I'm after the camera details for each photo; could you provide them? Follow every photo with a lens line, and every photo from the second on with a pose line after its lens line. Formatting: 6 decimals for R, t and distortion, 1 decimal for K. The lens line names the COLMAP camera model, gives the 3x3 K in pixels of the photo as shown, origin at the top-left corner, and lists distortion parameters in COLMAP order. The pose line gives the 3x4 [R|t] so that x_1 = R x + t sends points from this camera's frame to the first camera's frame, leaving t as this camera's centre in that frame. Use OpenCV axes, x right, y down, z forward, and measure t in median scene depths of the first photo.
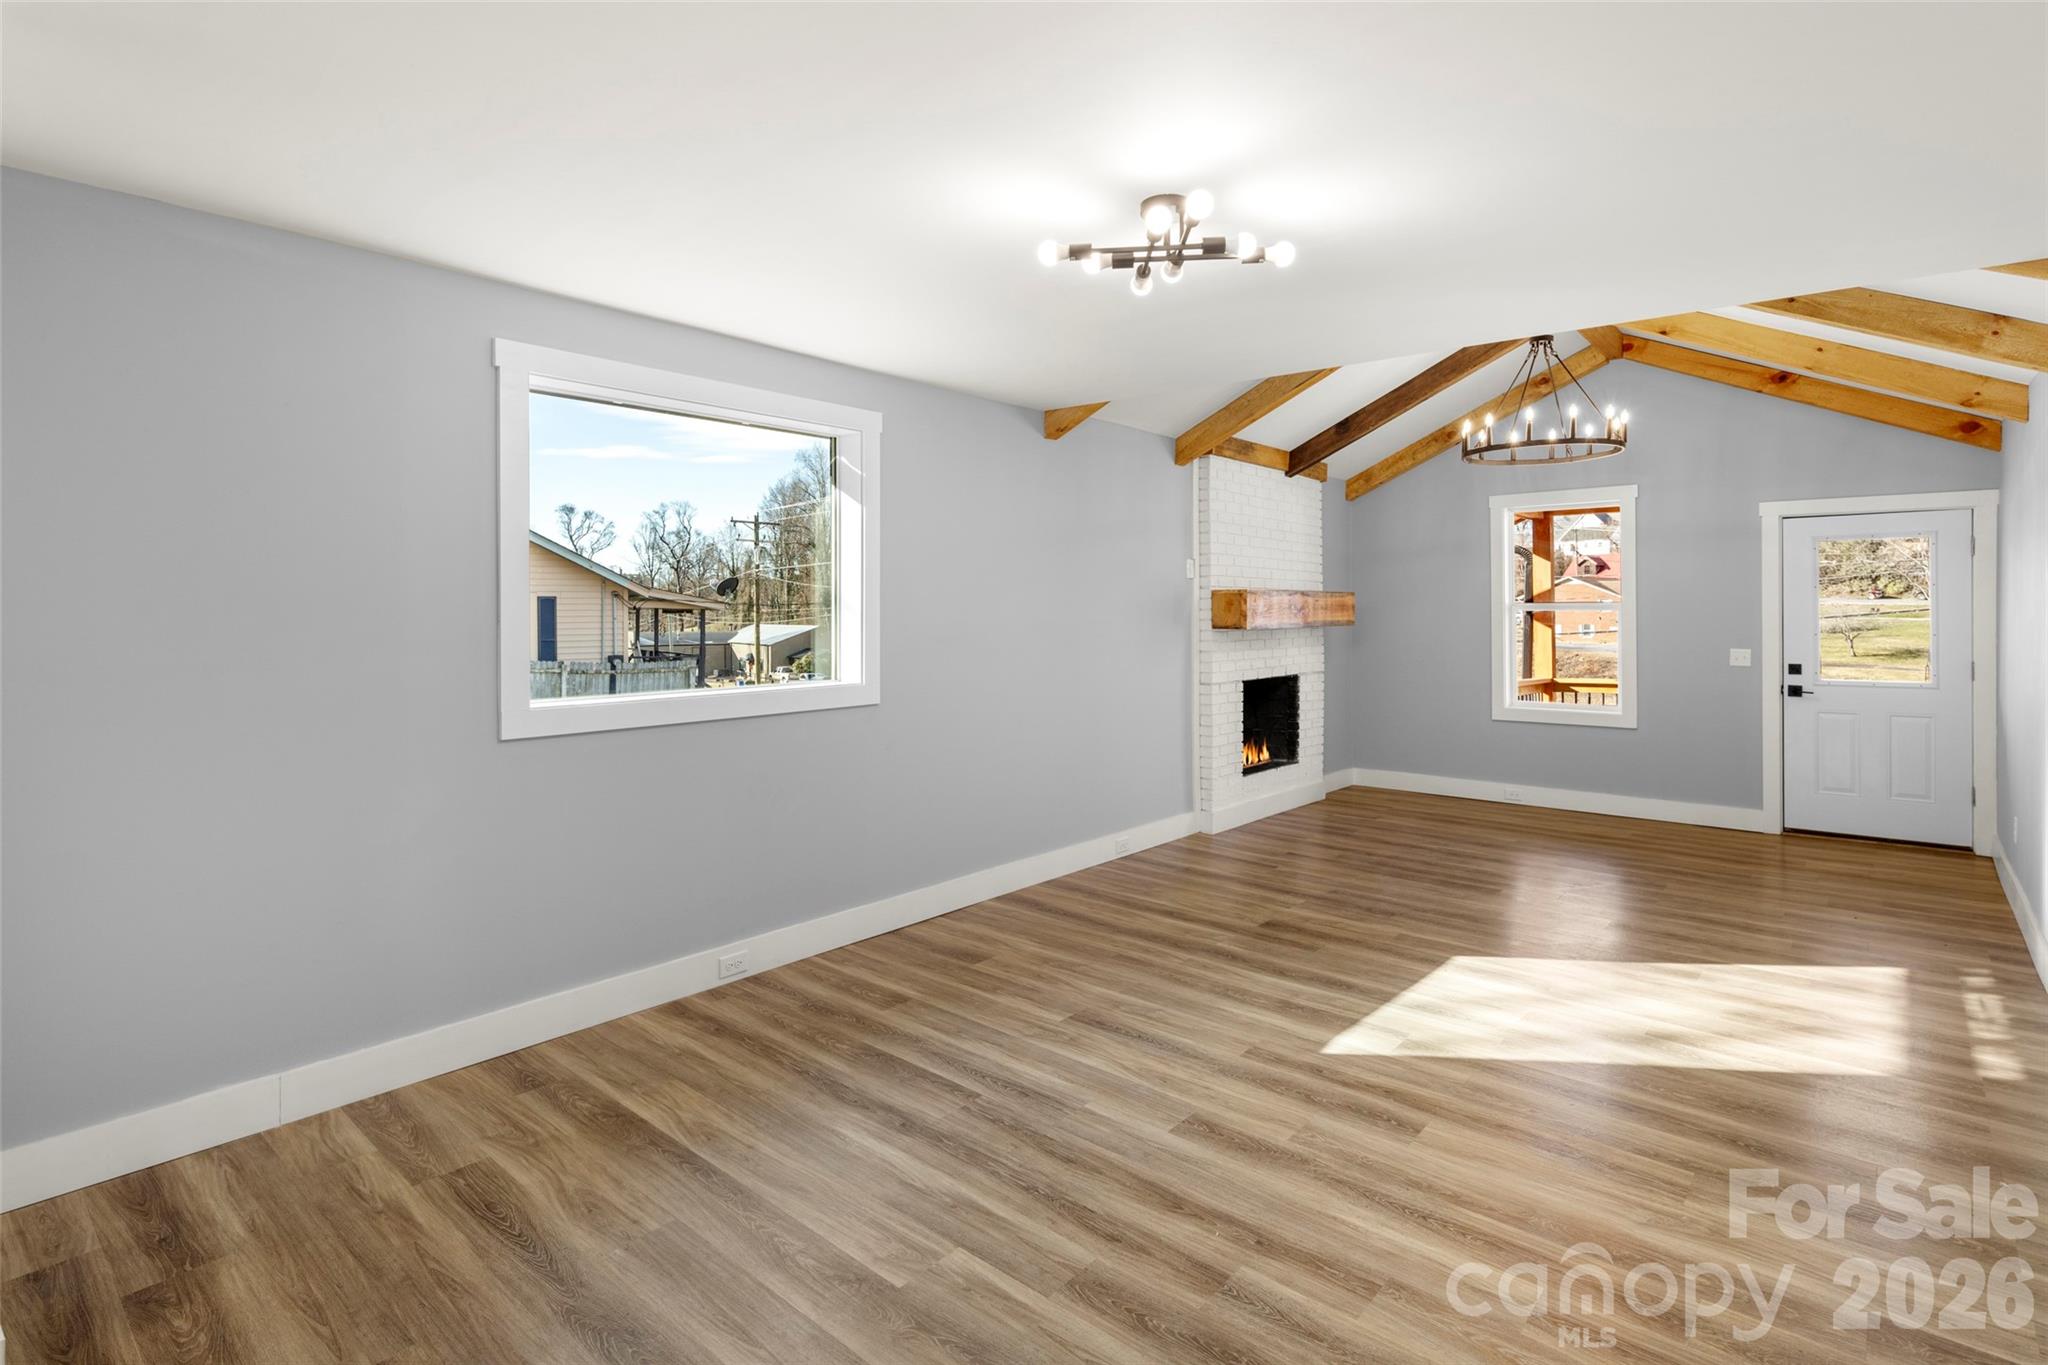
lens RADIAL K [[998.7, 0, 1015.8], [0, 998.7, 615.4], [0, 0, 1]] dist [-0.002125, 0.000136]
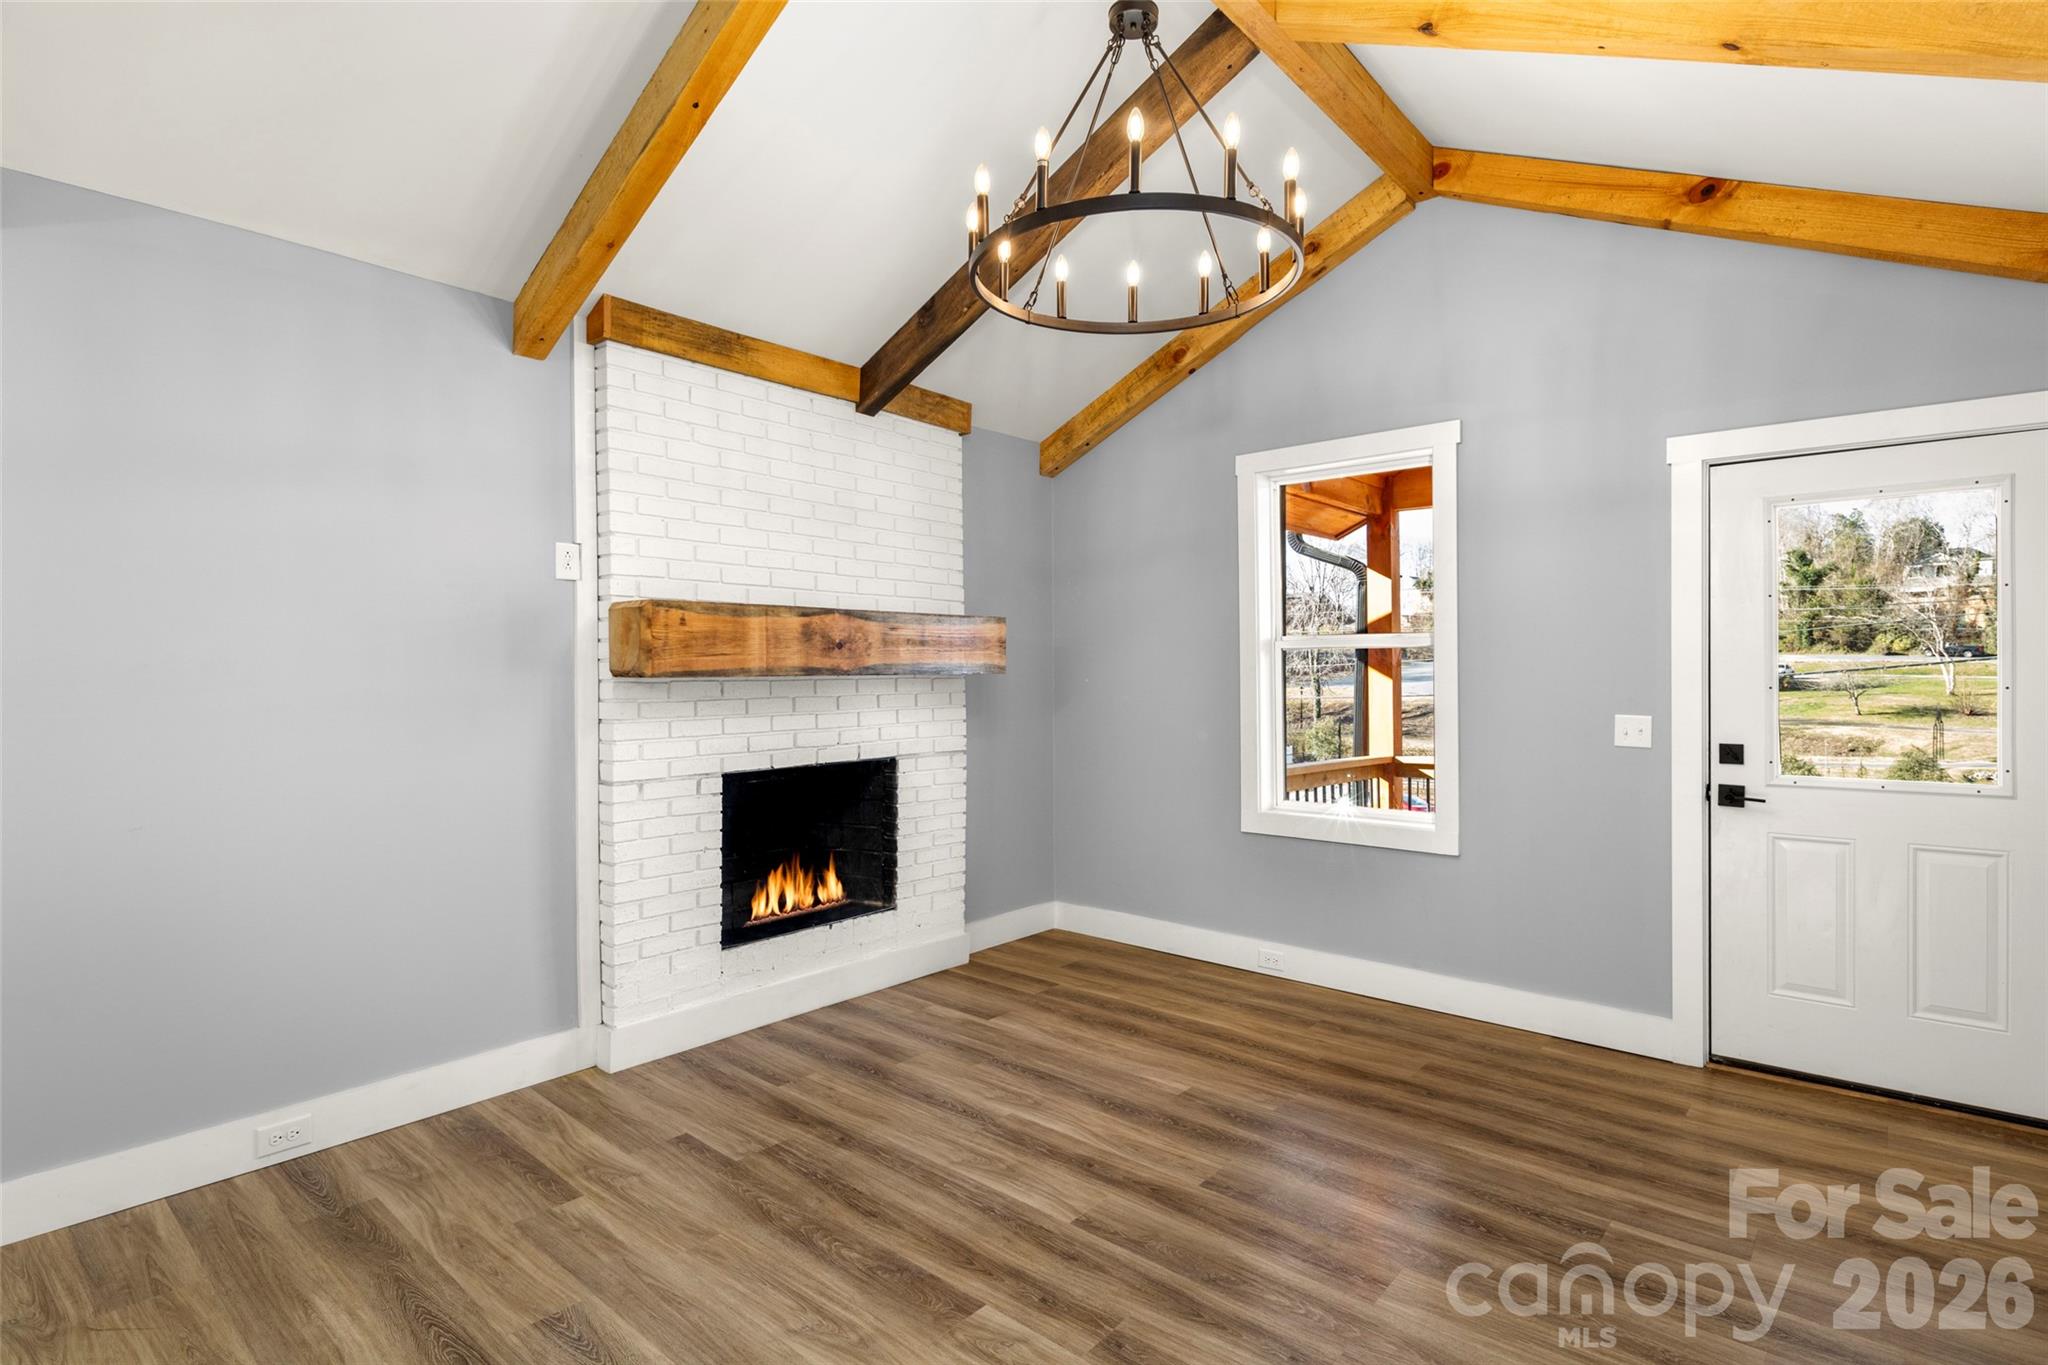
lens RADIAL K [[998.7, 0, 1024.8], [0, 998.7, 678.5], [0, 0, 1]] dist [-0.002125, 0.000136]
pose [[0.999998, -0.000269, 0.001932, 0.378043], [0.000258, 0.999985, 0.005543, 0.010421], [-0.001933, -0.005542, 0.999983, 0.440924]]
